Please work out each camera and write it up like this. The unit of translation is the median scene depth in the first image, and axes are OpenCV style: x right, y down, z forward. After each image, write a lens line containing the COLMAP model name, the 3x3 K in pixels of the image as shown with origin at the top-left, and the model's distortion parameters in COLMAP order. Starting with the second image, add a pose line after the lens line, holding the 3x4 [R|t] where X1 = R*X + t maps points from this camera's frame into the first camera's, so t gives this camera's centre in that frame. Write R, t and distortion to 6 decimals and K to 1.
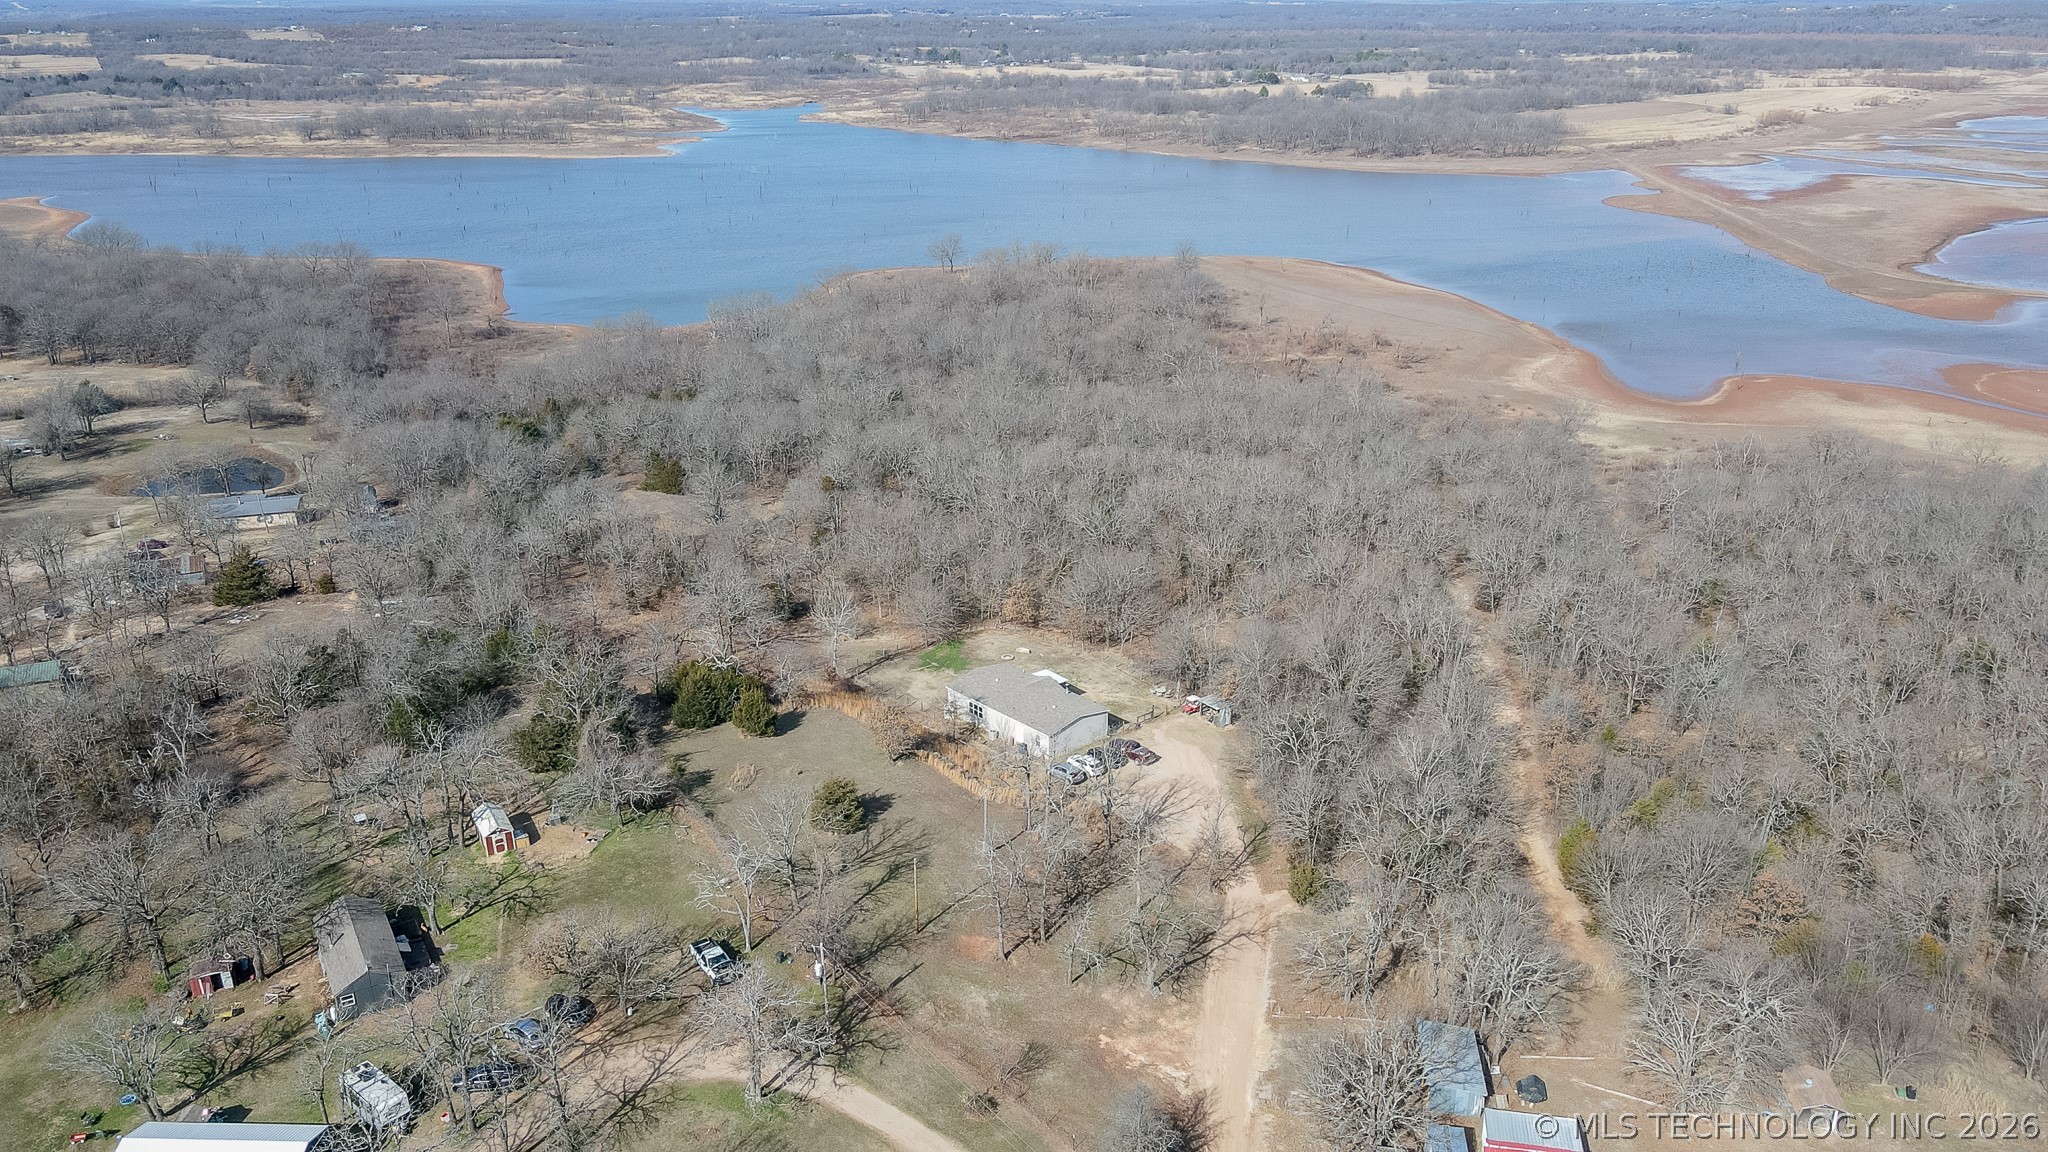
lens RADIAL K [[1503.5, 0, 1031.4], [0, 1503.5, 597.9], [0, 0, 1]] dist [0.009494, 0.006861]
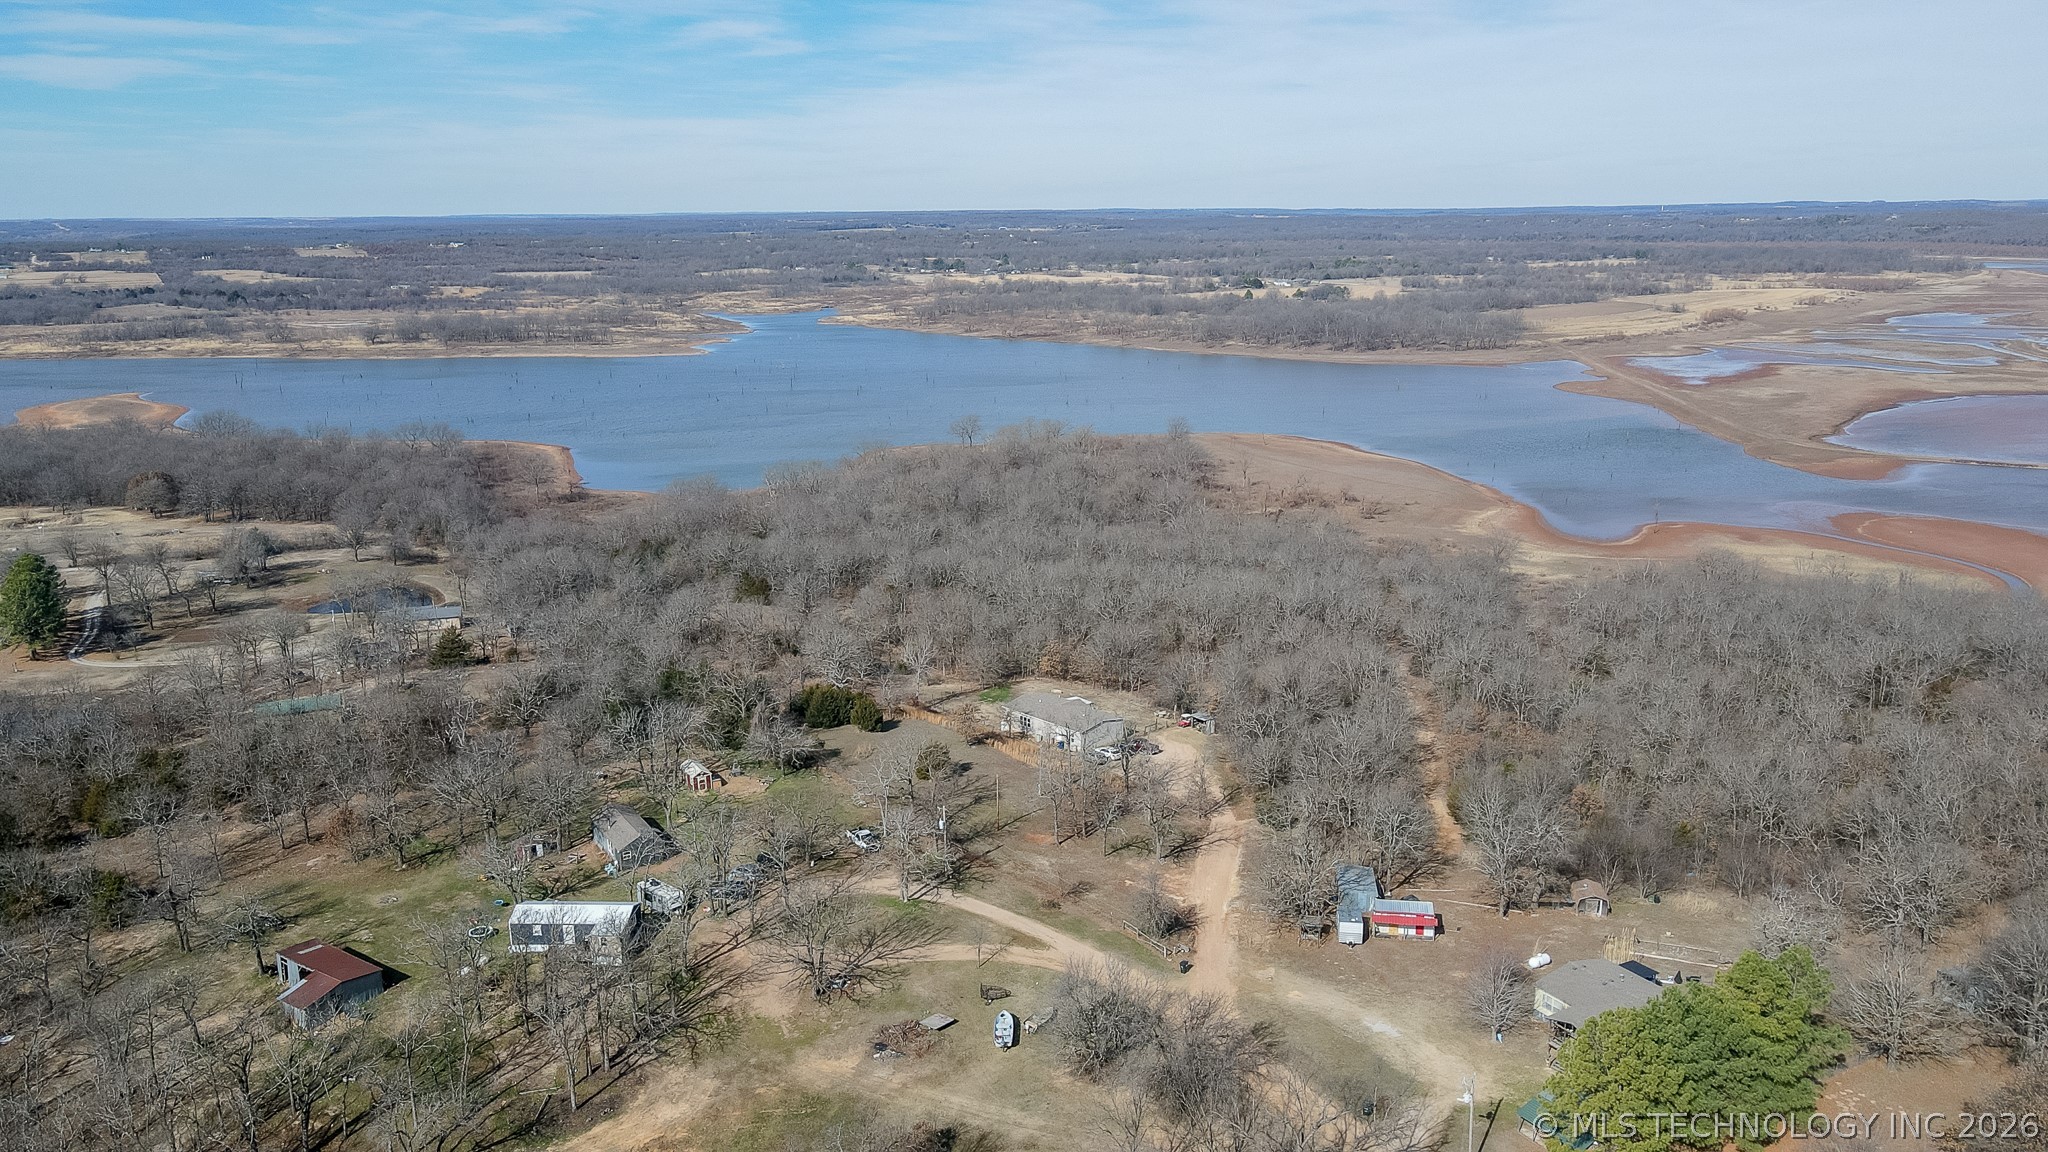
lens RADIAL K [[1508.3, 0, 1033.3], [0, 1508.3, 604.9], [0, 0, 1]] dist [-0.016492, 0.059499]
pose [[0.999972, -0.007101, 0.002347, -0.013241], [0.007338, 0.992234, -0.124170, 0.057202], [-0.001447, 0.124184, 0.992258, -0.145071]]
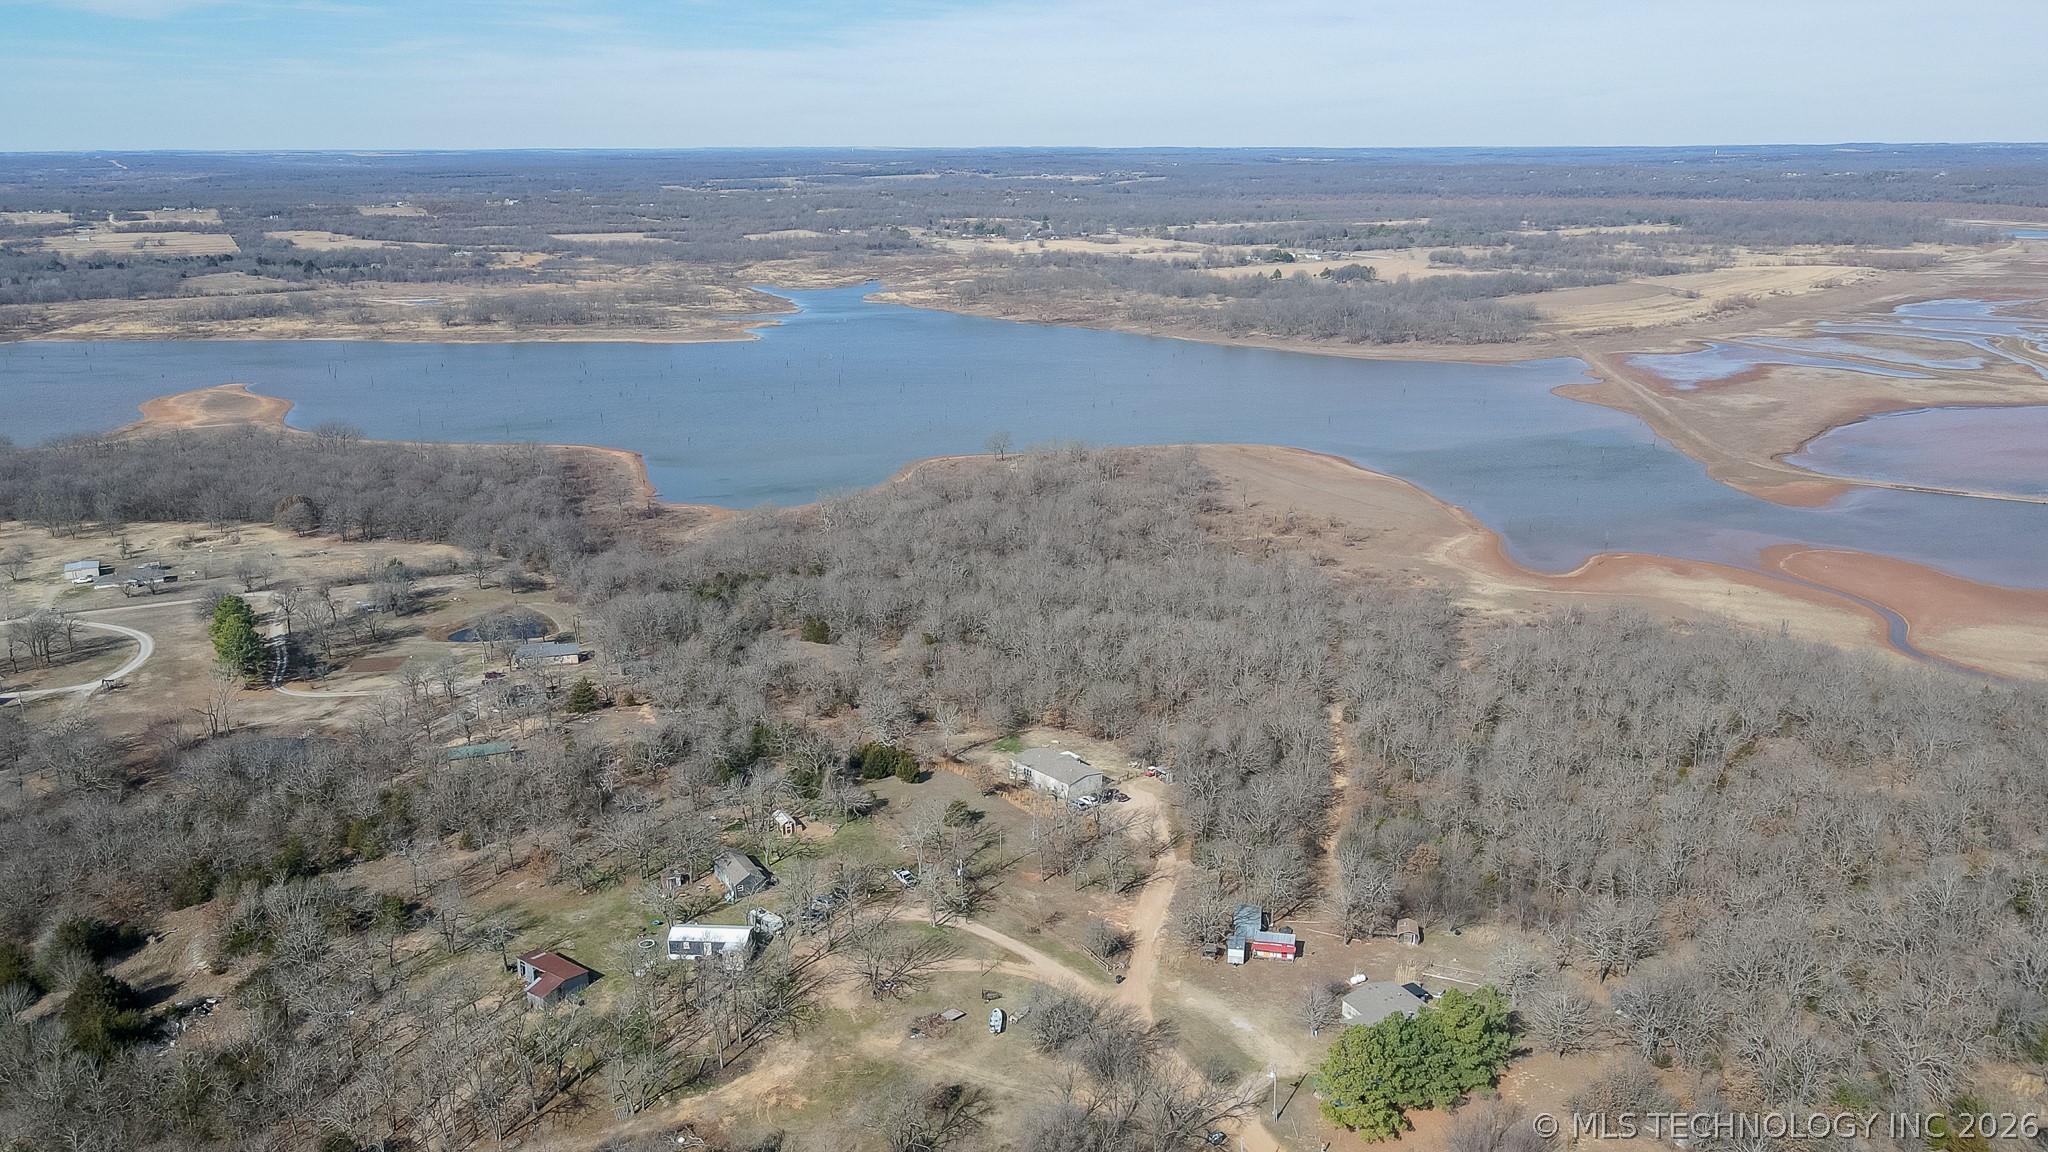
lens RADIAL K [[1508.3, 0, 1033.3], [0, 1508.3, 604.9], [0, 0, 1]] dist [-0.016492, 0.059499]
pose [[0.999698, 0.005343, -0.023996, 0.004647], [-0.007324, 0.996504, -0.083227, 0.010647], [0.023467, 0.083378, 0.996242, -0.324076]]
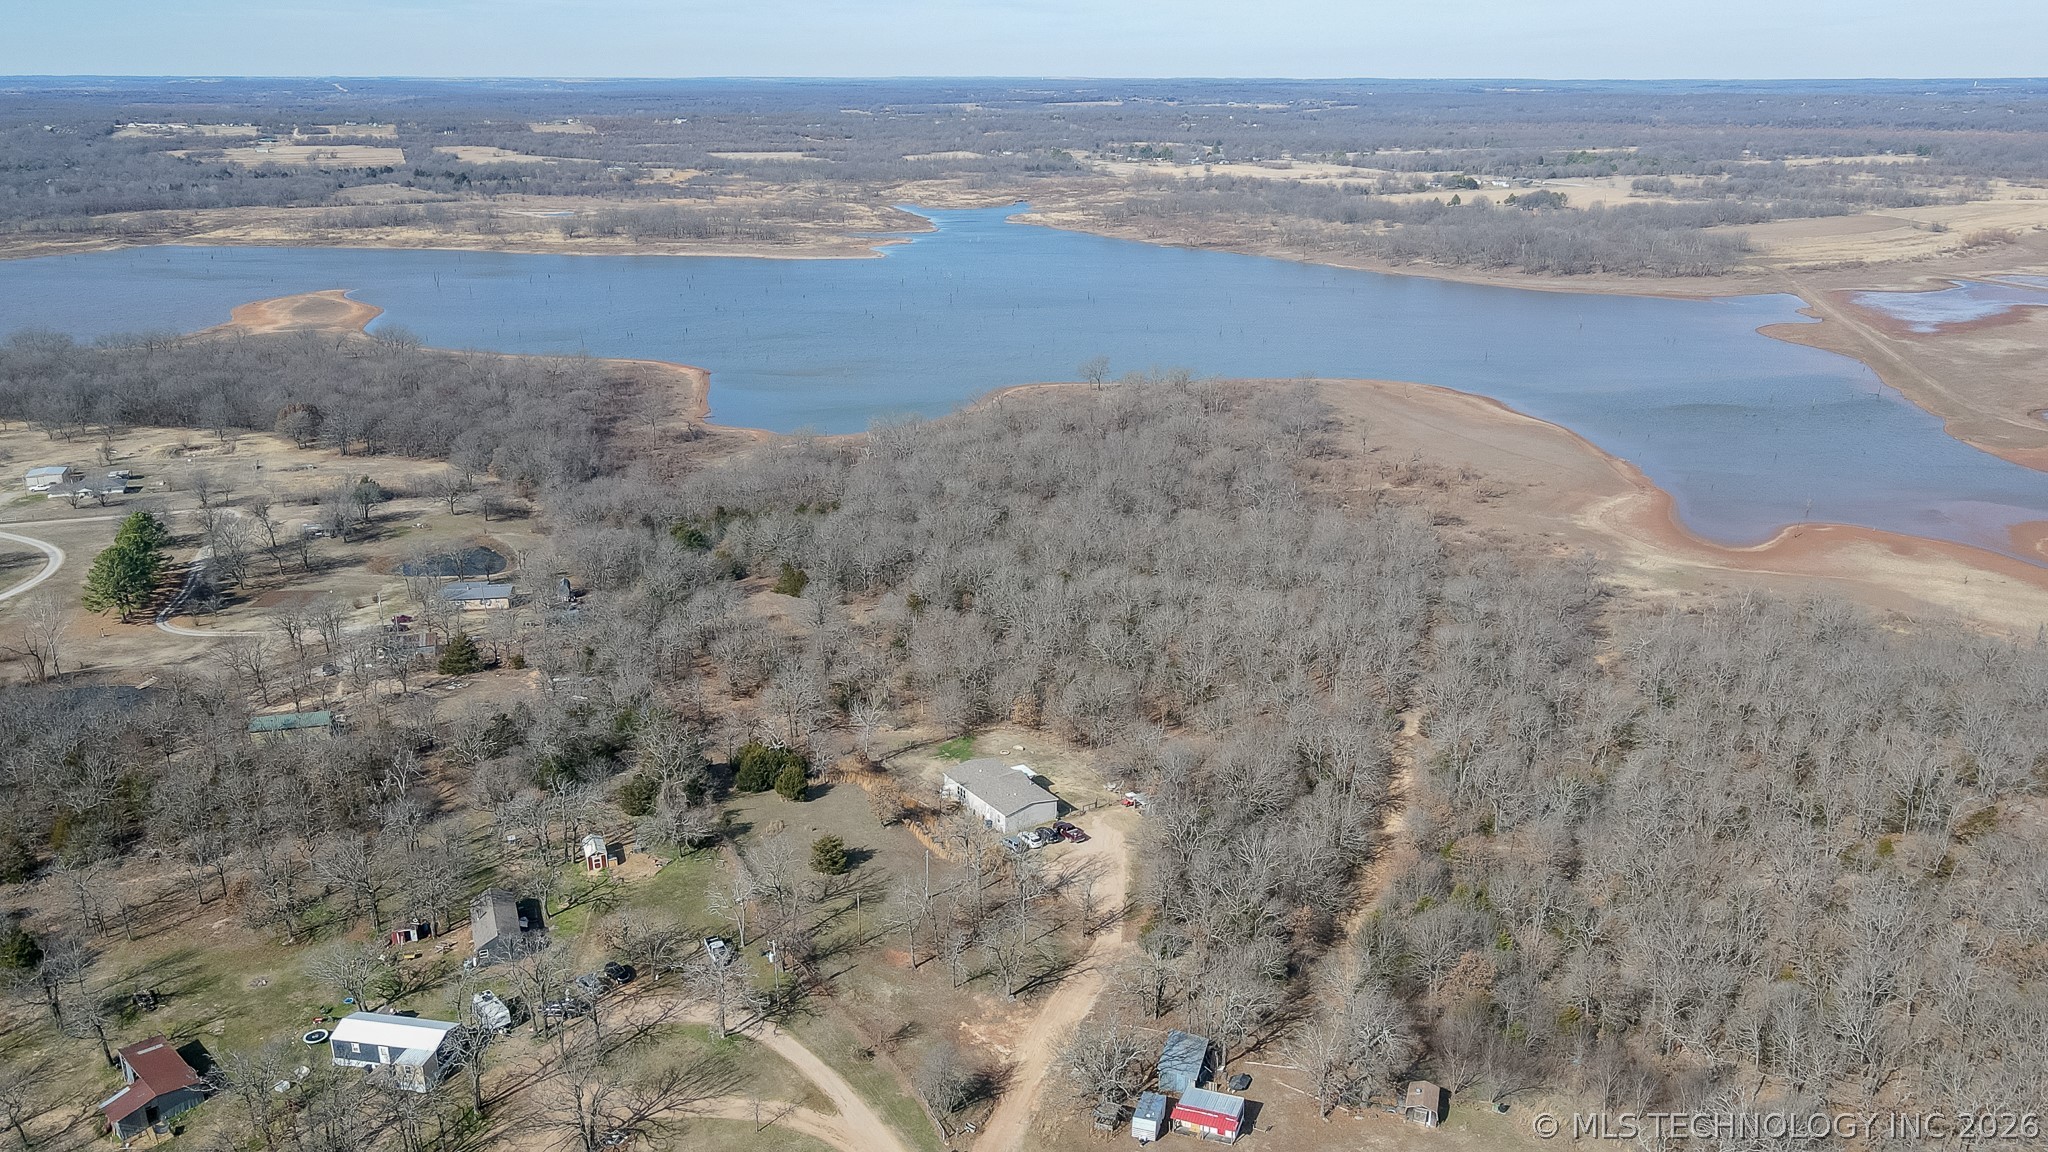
lens RADIAL K [[1503.5, 0, 1031.4], [0, 1503.5, 597.9], [0, 0, 1]] dist [0.009494, 0.006861]
pose [[0.988918, 0.051787, -0.139137, 0.083042], [-0.058212, 0.997399, -0.042508, -0.018184], [0.136574, 0.050137, 0.989360, -0.131459]]
